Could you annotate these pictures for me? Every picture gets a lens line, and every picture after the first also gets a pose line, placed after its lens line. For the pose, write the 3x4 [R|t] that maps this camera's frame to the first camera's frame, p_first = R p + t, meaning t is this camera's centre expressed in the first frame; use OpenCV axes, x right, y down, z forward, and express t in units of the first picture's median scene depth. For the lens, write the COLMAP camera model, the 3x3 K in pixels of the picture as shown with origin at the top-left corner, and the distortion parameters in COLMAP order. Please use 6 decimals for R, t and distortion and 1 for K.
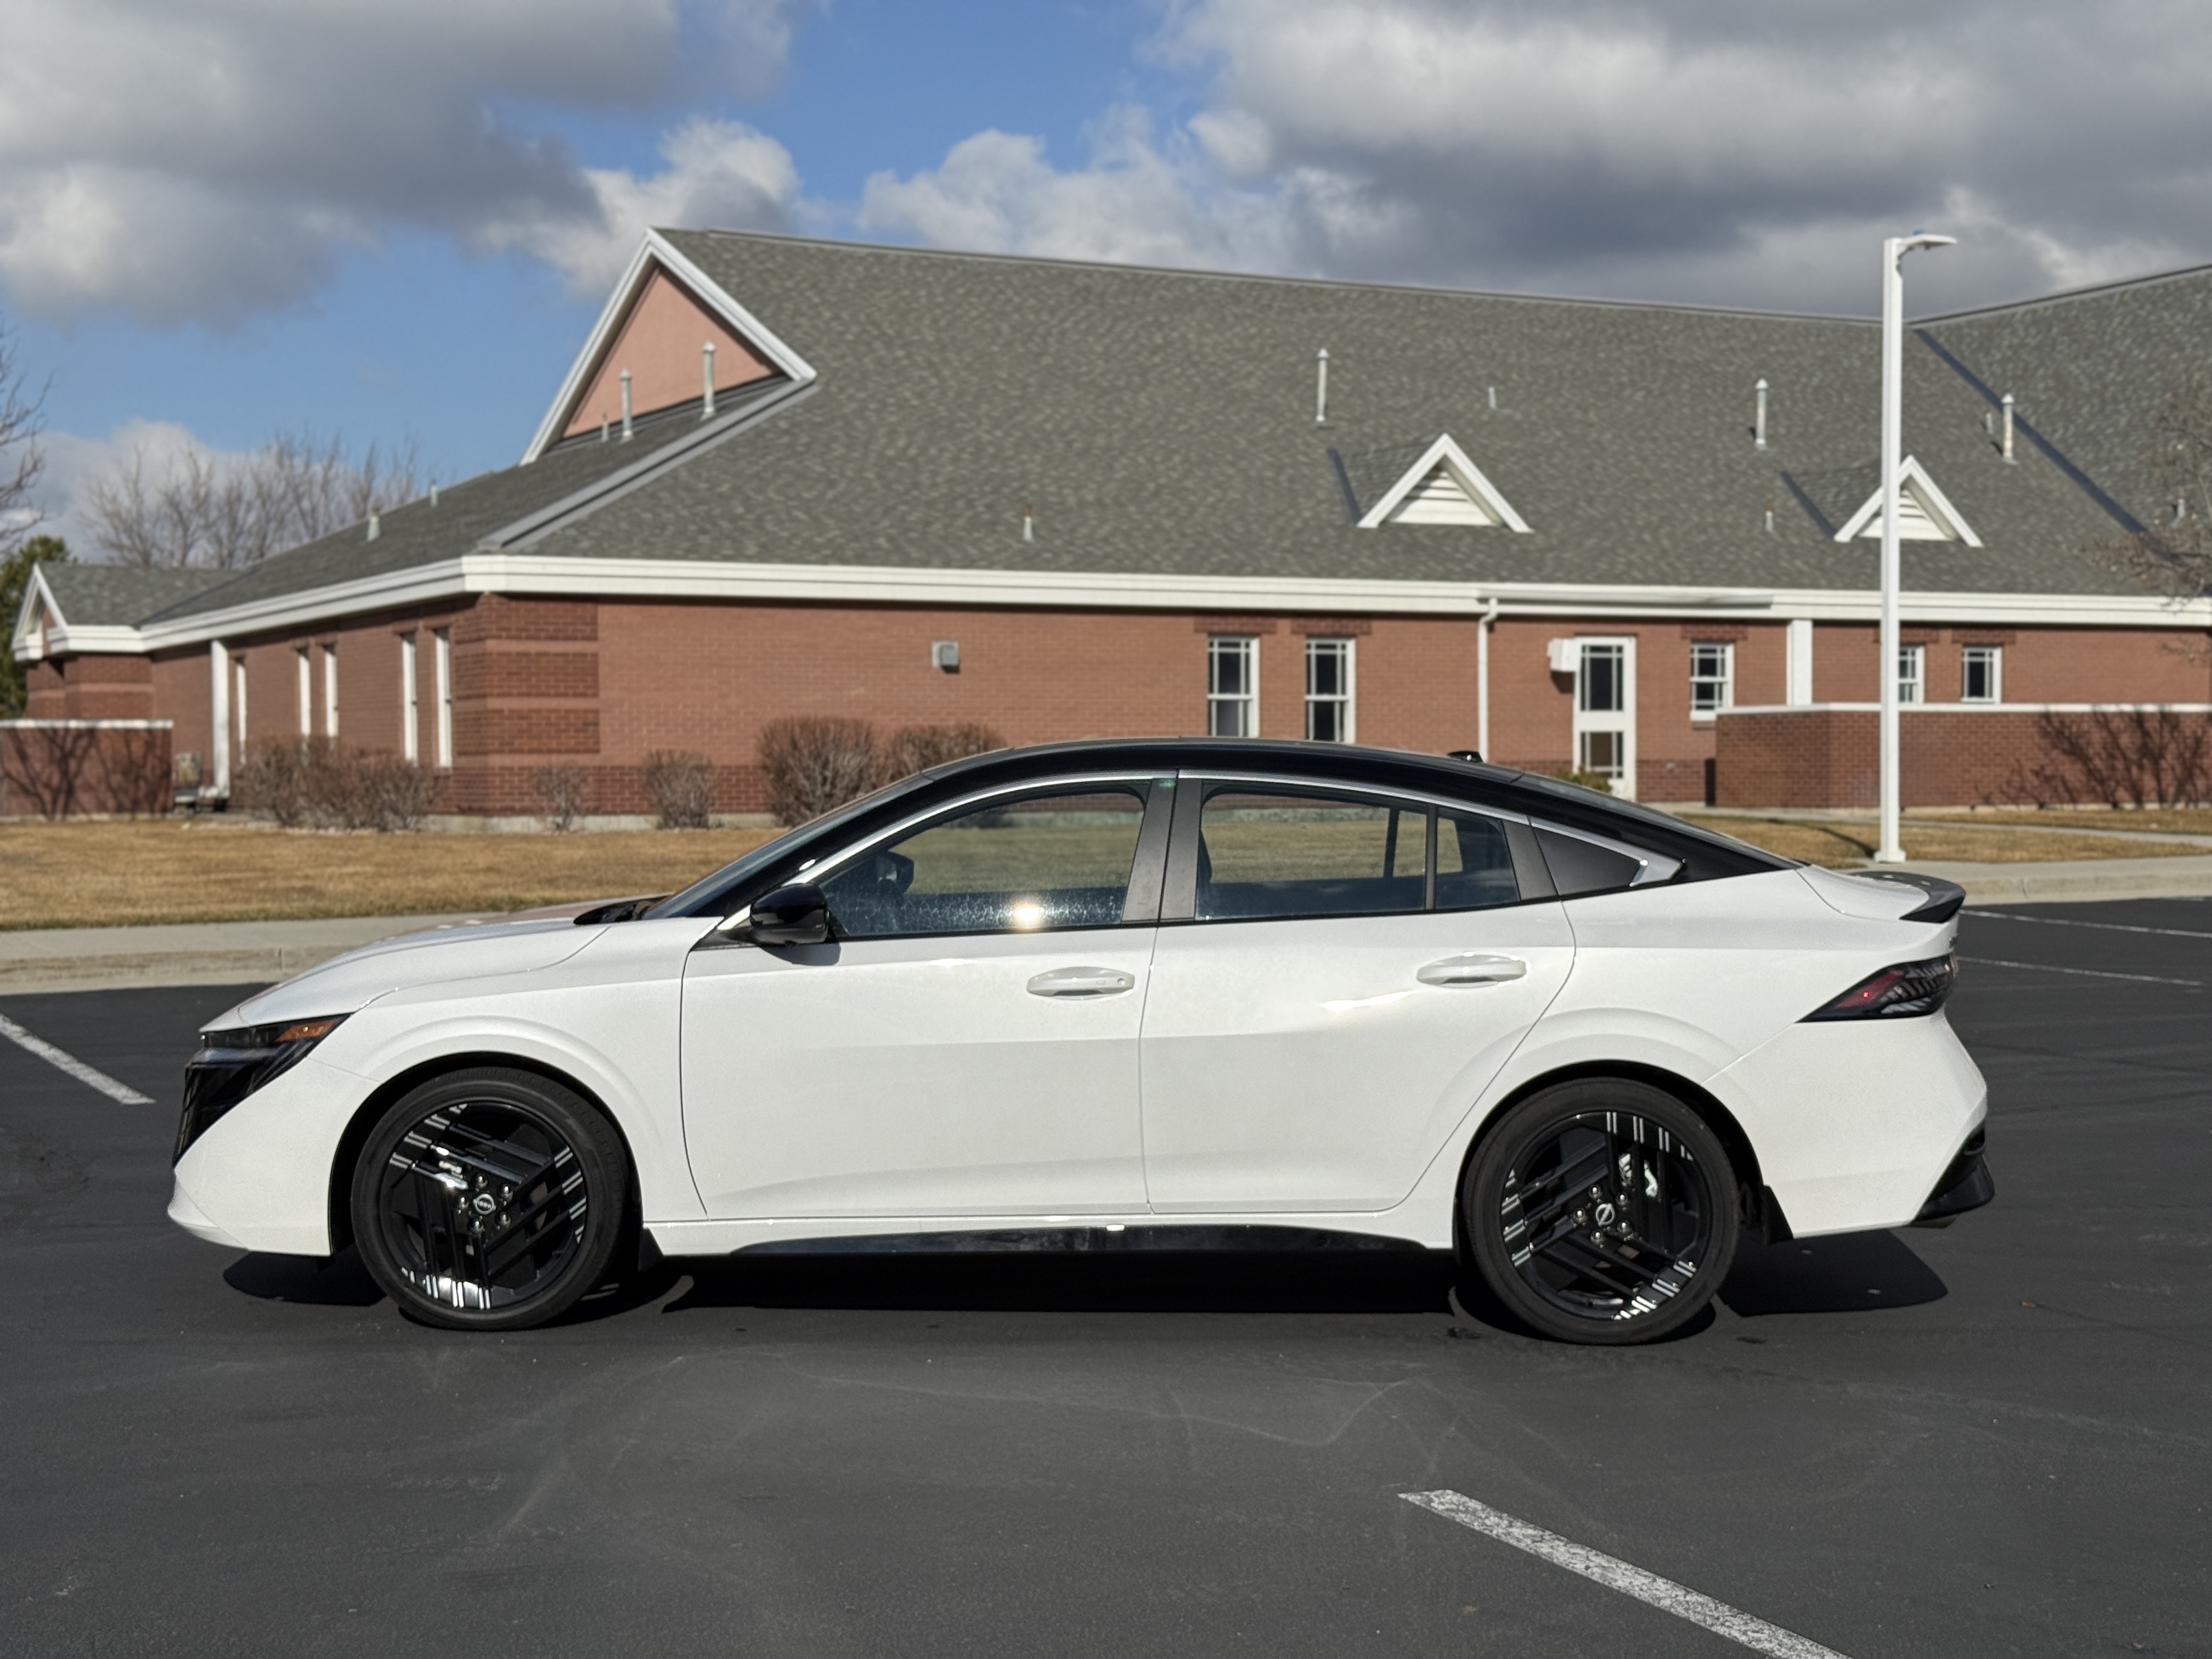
lens RADIAL K [[3063.4, 0, 1110.0], [0, 3063.4, 826.1], [0, 0, 1]] dist [0.147678, 0.000000]
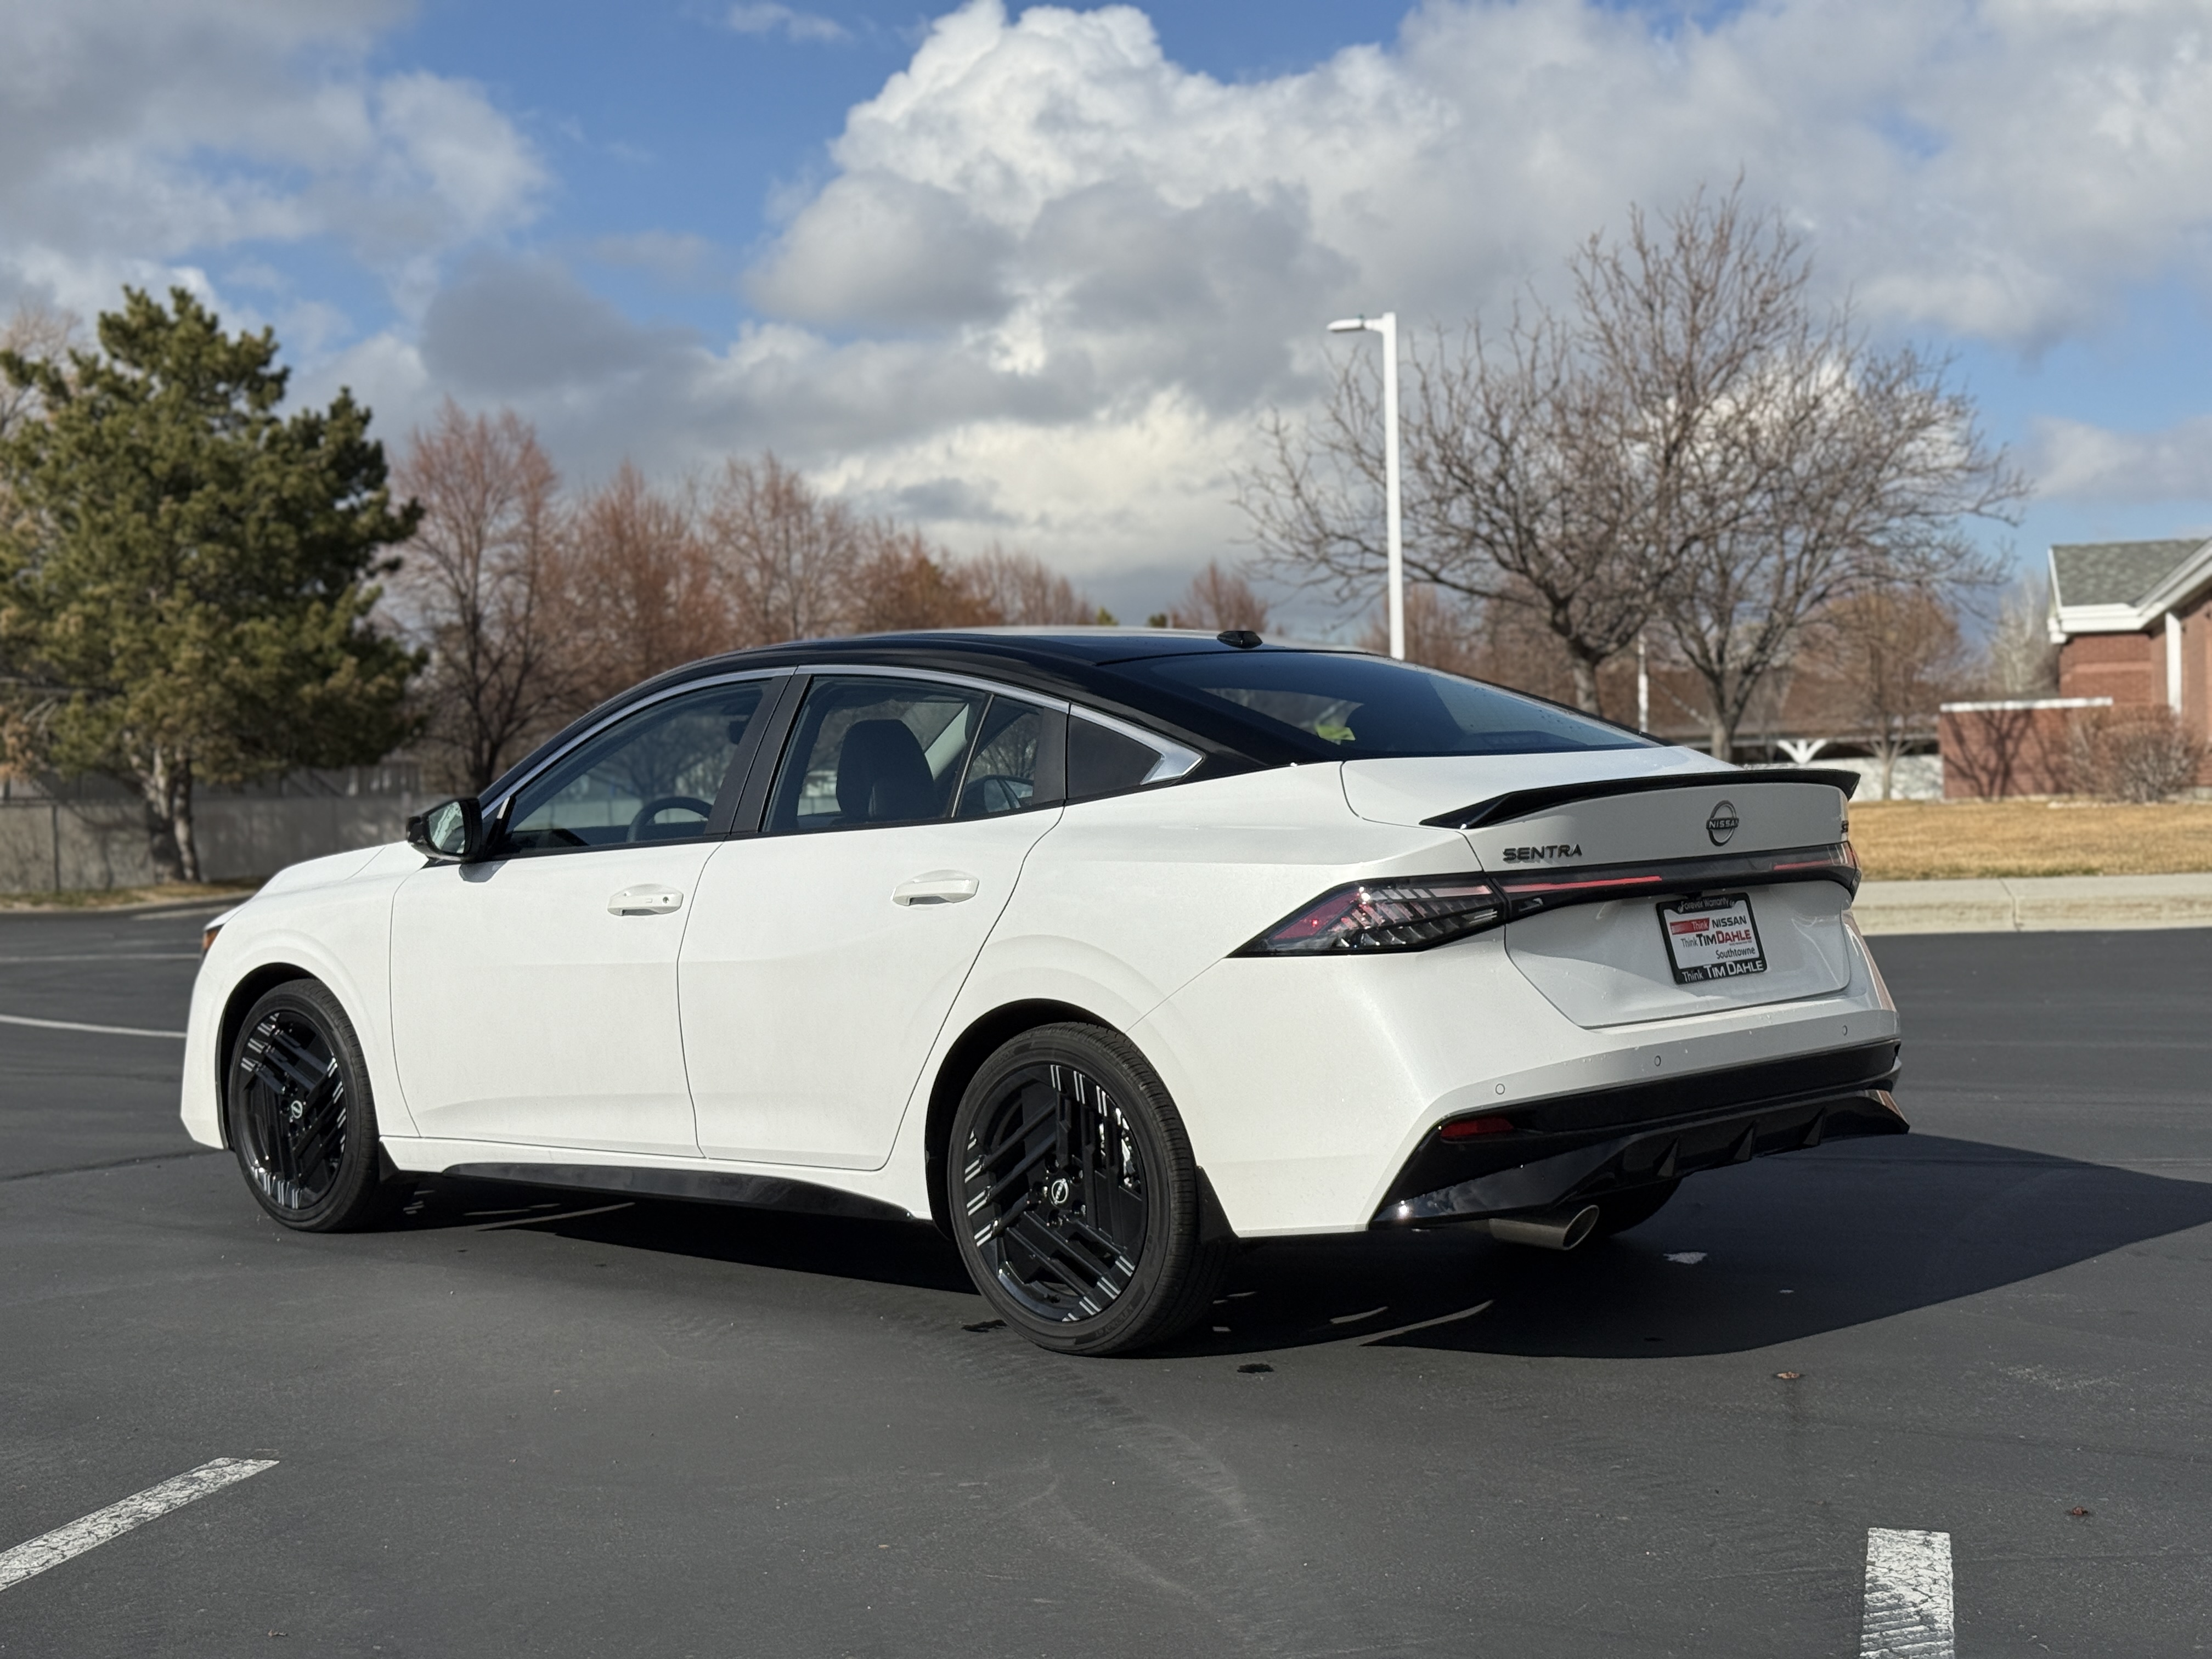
lens RADIAL K [[3063.4, 0, 1107.8], [0, 3063.4, 832.2], [0, 0, 1]] dist [0.147678, 0.000000]
pose [[0.733792, -0.008353, -0.679323, 0.129409], [0.010250, 0.999947, -0.001224, 0.006015], [0.679297, -0.006065, 0.733839, 0.076062]]
